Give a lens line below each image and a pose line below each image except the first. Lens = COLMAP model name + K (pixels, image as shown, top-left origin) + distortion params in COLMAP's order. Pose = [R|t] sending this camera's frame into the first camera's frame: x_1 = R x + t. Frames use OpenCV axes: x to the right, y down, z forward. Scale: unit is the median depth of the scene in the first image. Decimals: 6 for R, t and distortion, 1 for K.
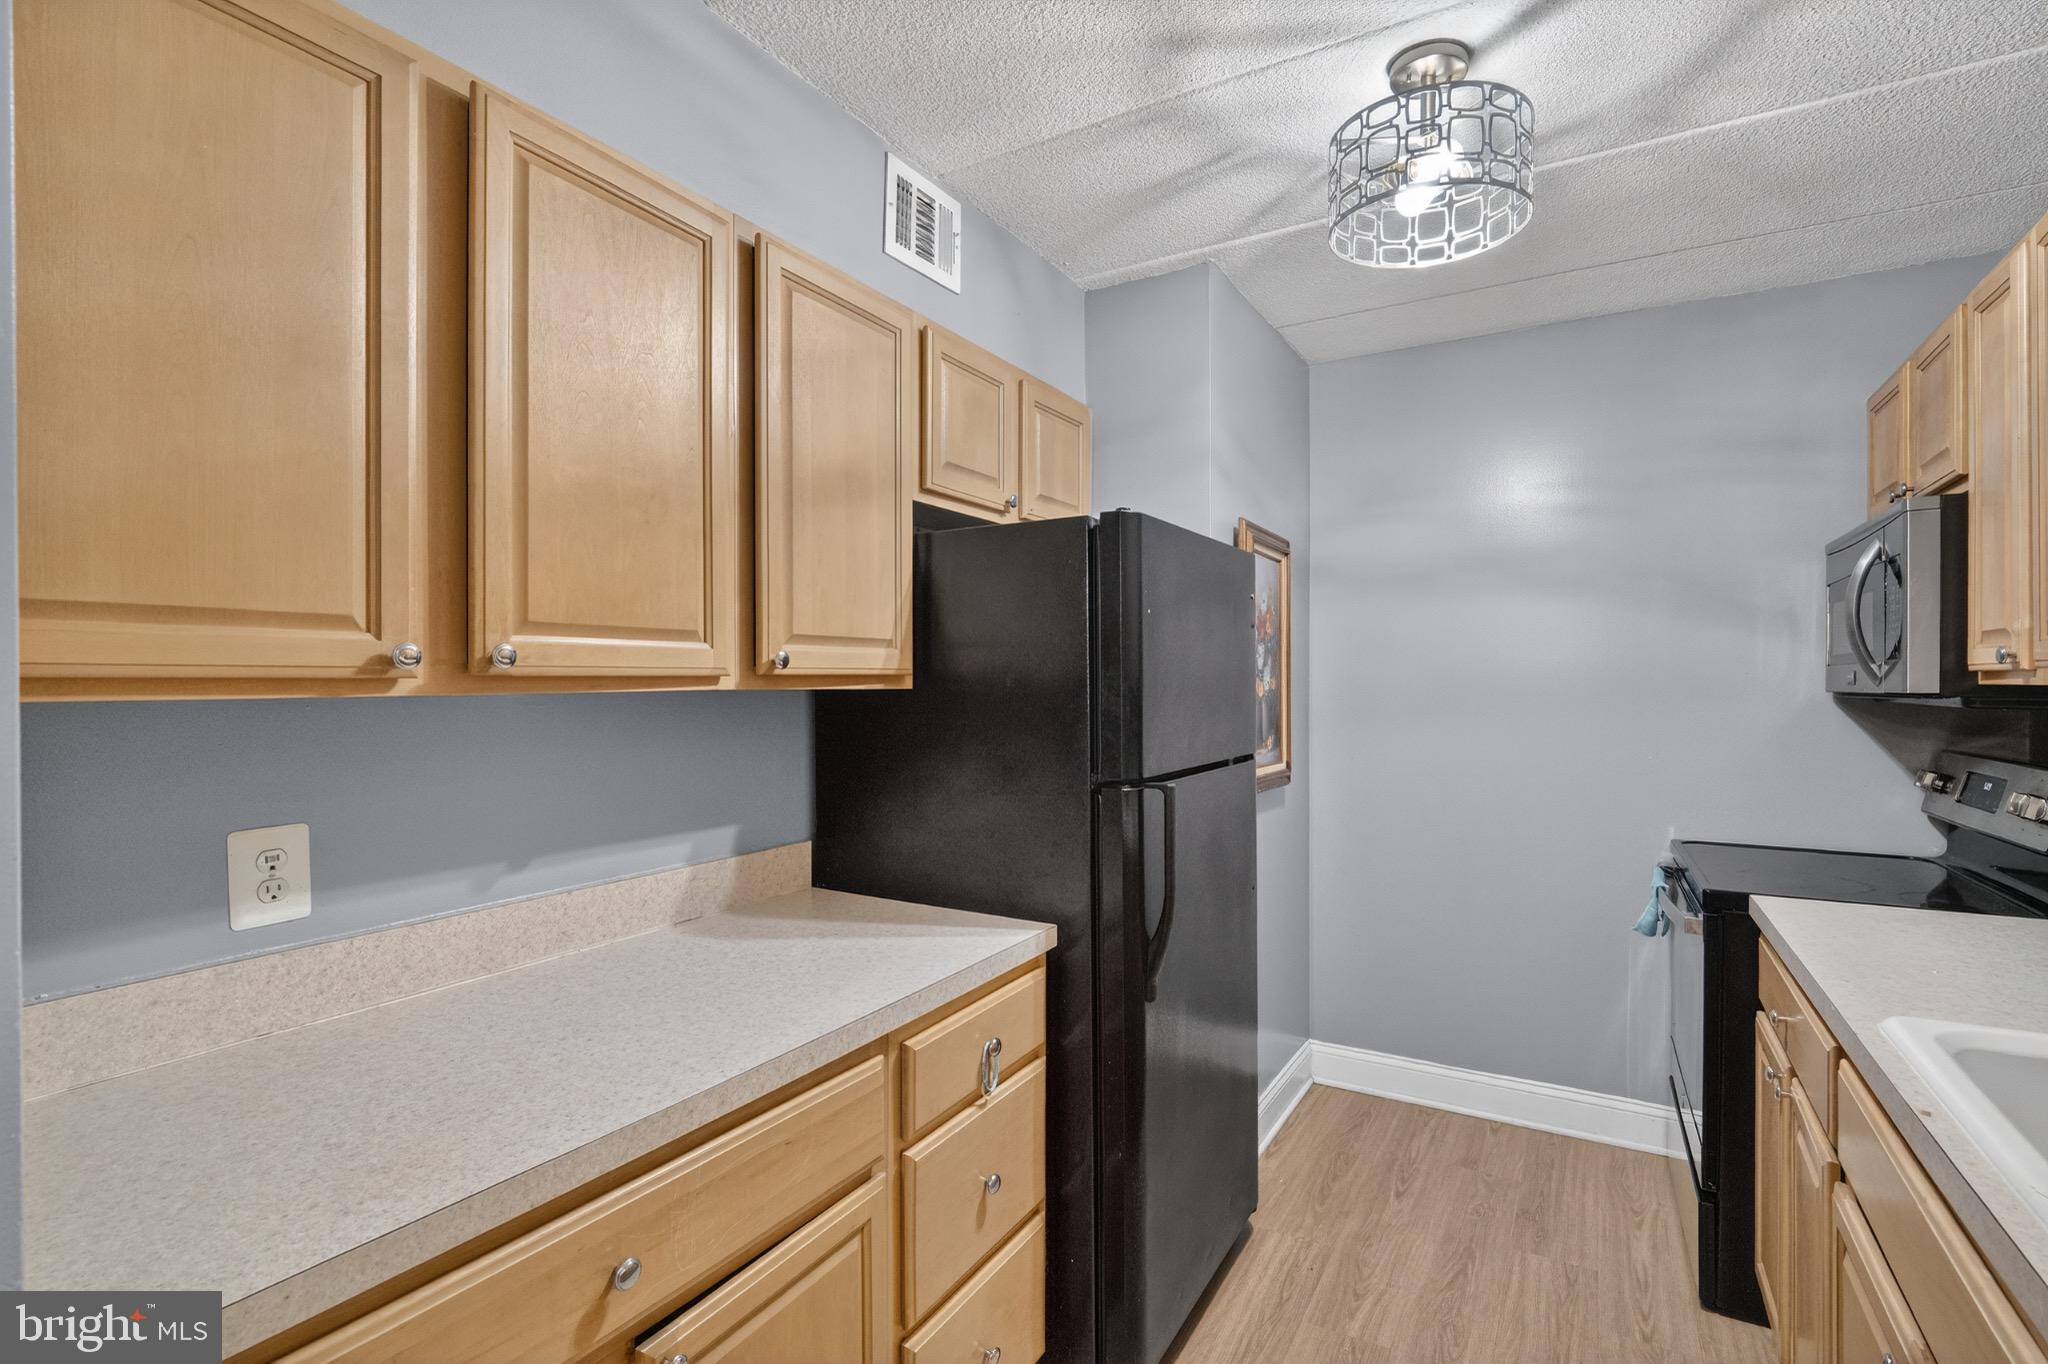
lens RADIAL K [[953.2, 0, 1032.3], [0, 953.2, 690.0], [0, 0, 1]] dist [-0.006596, -0.000394]
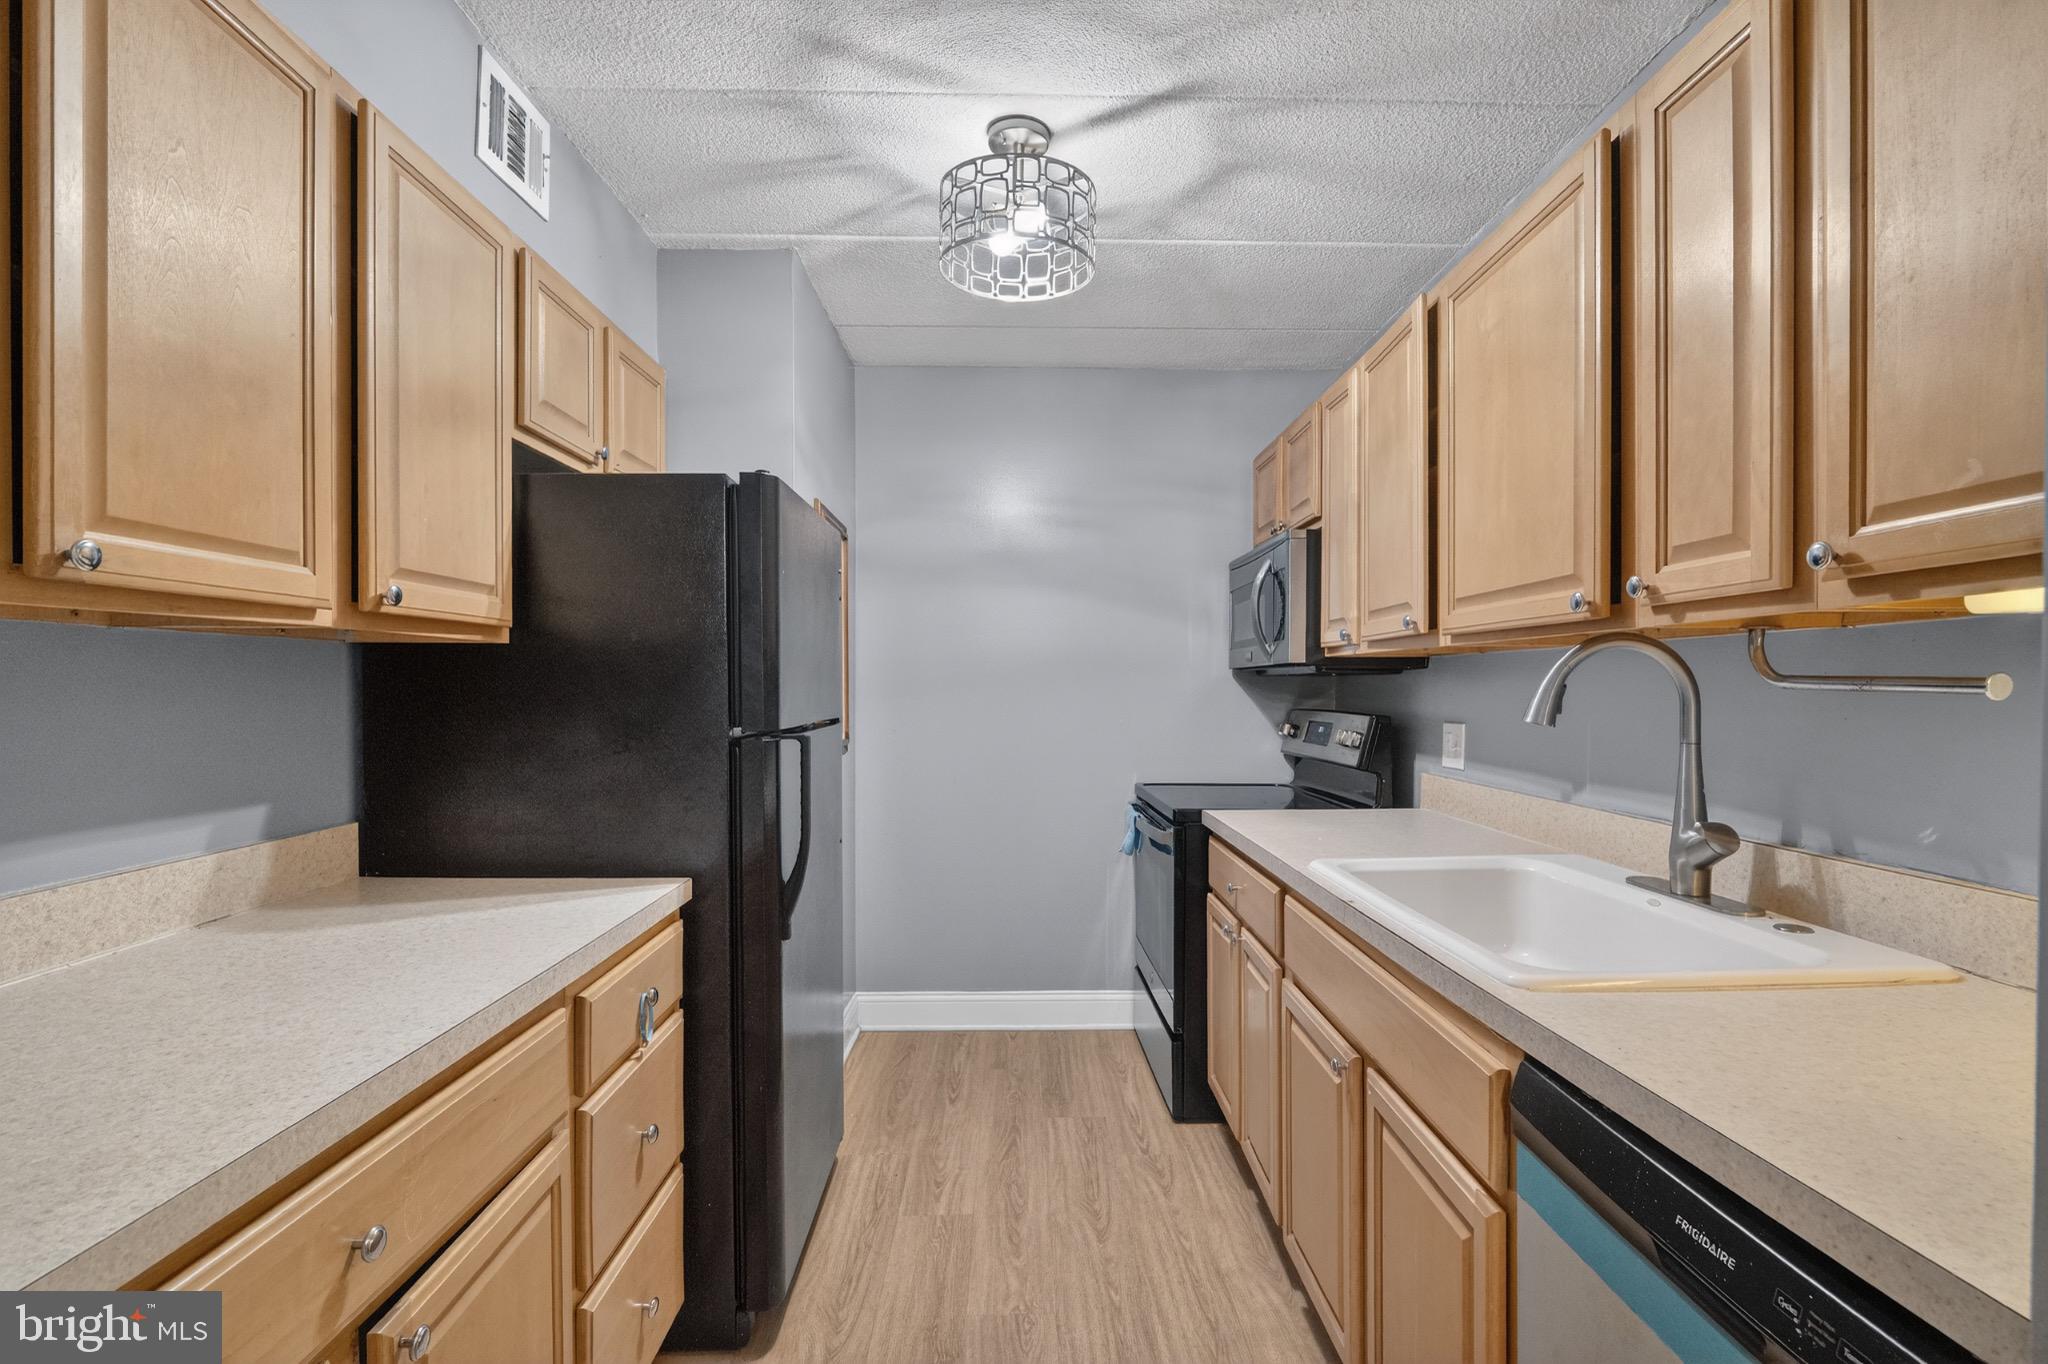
lens RADIAL K [[963.3, 0, 1032.1], [0, 963.3, 703.1], [0, 0, 1]] dist [-0.009367, -0.000573]
pose [[0.848020, -0.005750, 0.529933, -0.193782], [0.001237, 0.999960, 0.008871, 0.049920], [-0.529963, -0.006867, 0.847993, -0.048363]]
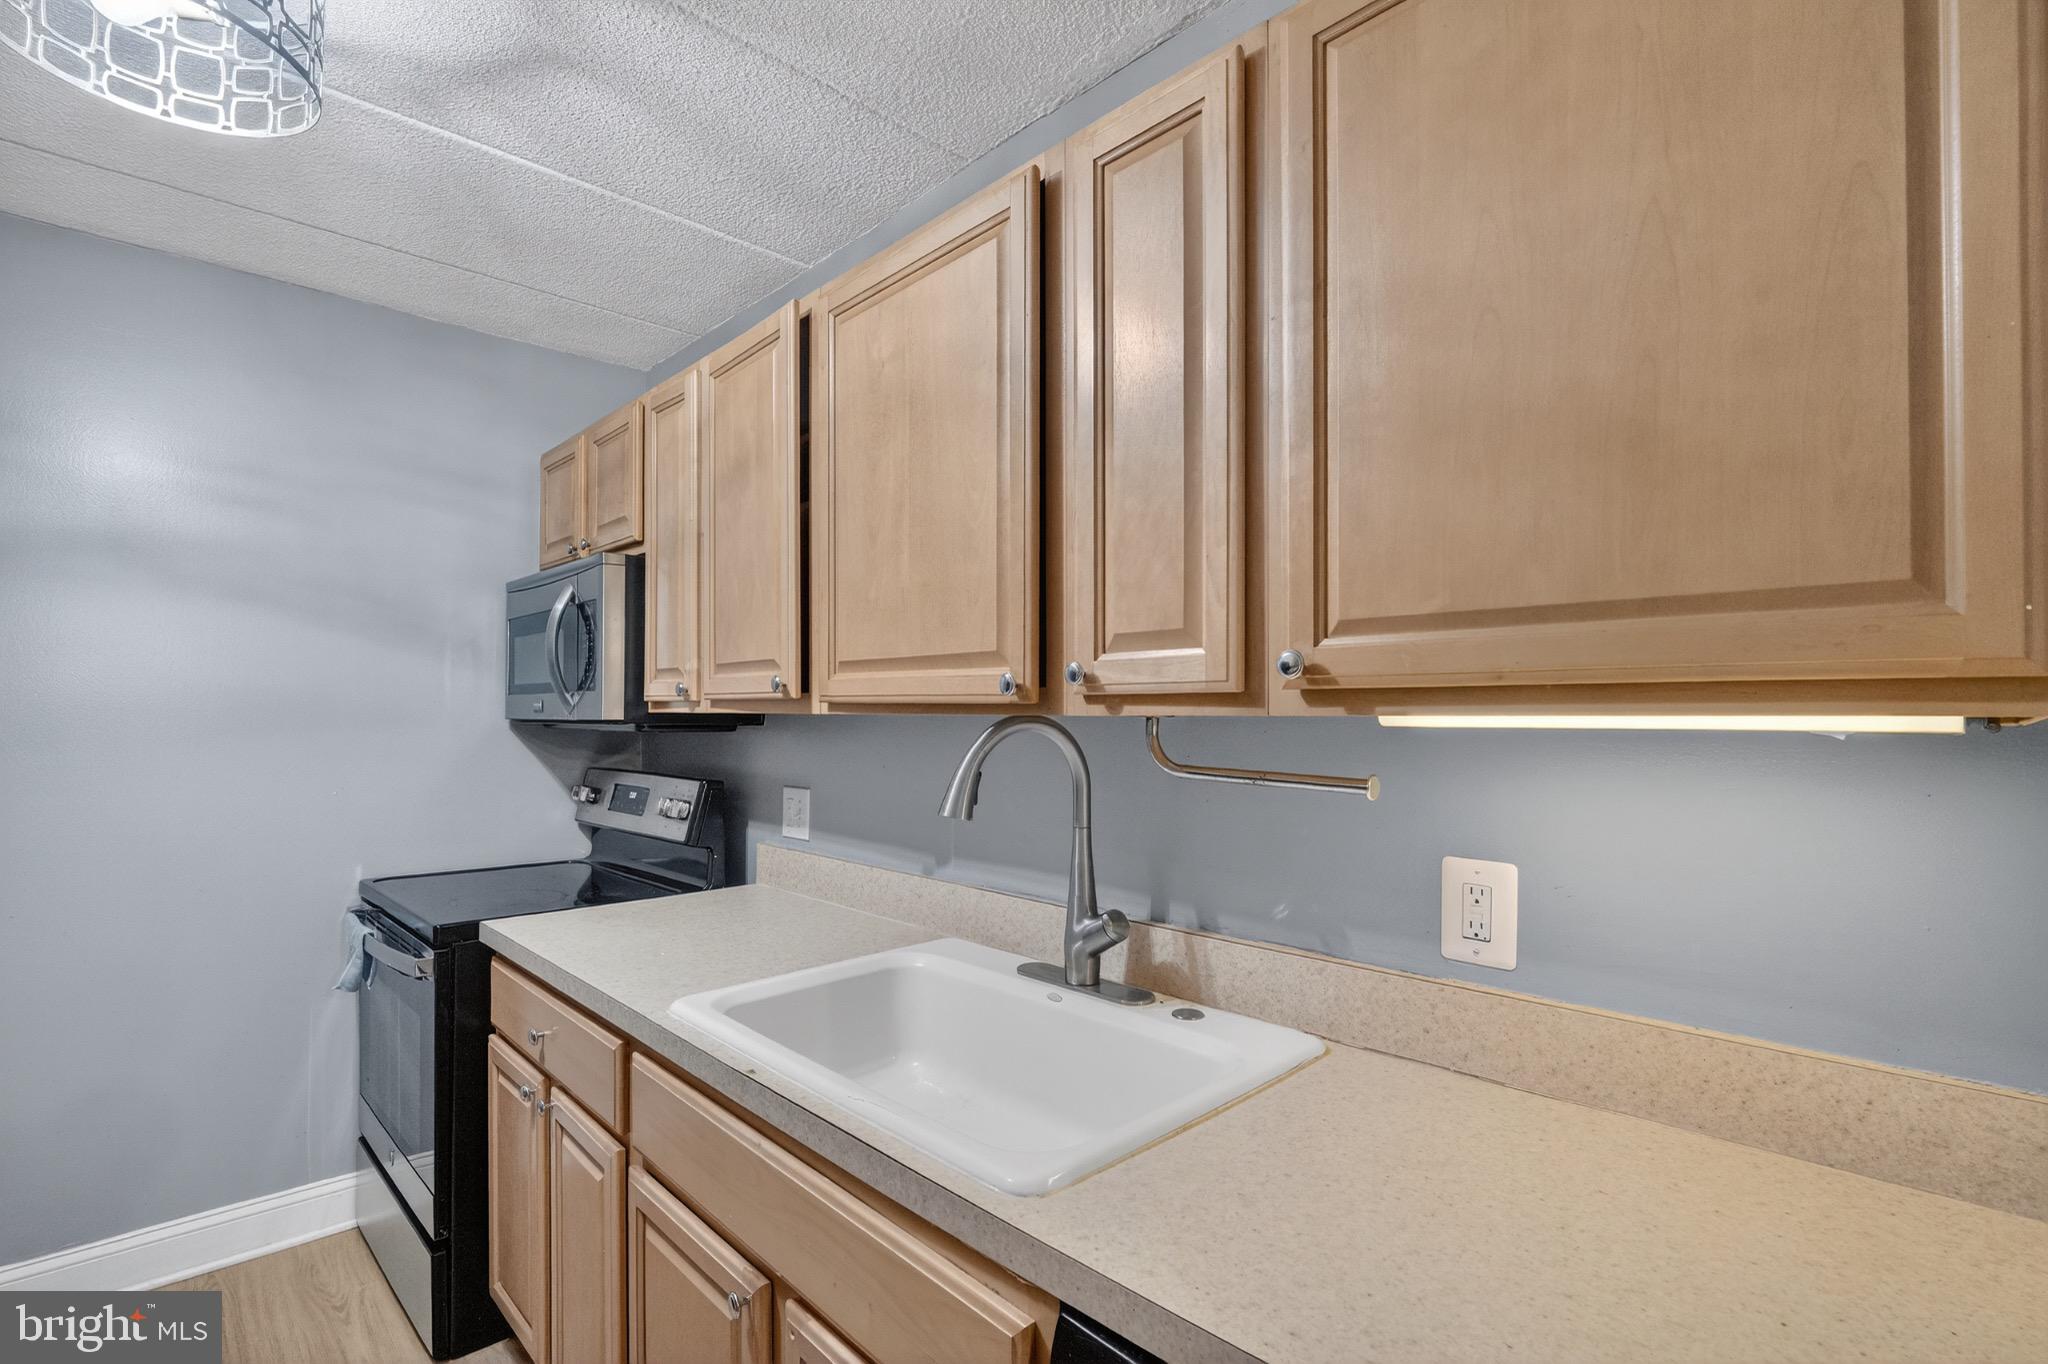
lens RADIAL K [[963.3, 0, 1032.1], [0, 963.3, 703.1], [0, 0, 1]] dist [-0.009367, -0.000573]
pose [[0.266103, 0.011358, 0.963878, -0.069853], [0.002337, 0.999920, -0.012428, -0.001294], [-0.963942, 0.005560, 0.266055, 0.173004]]
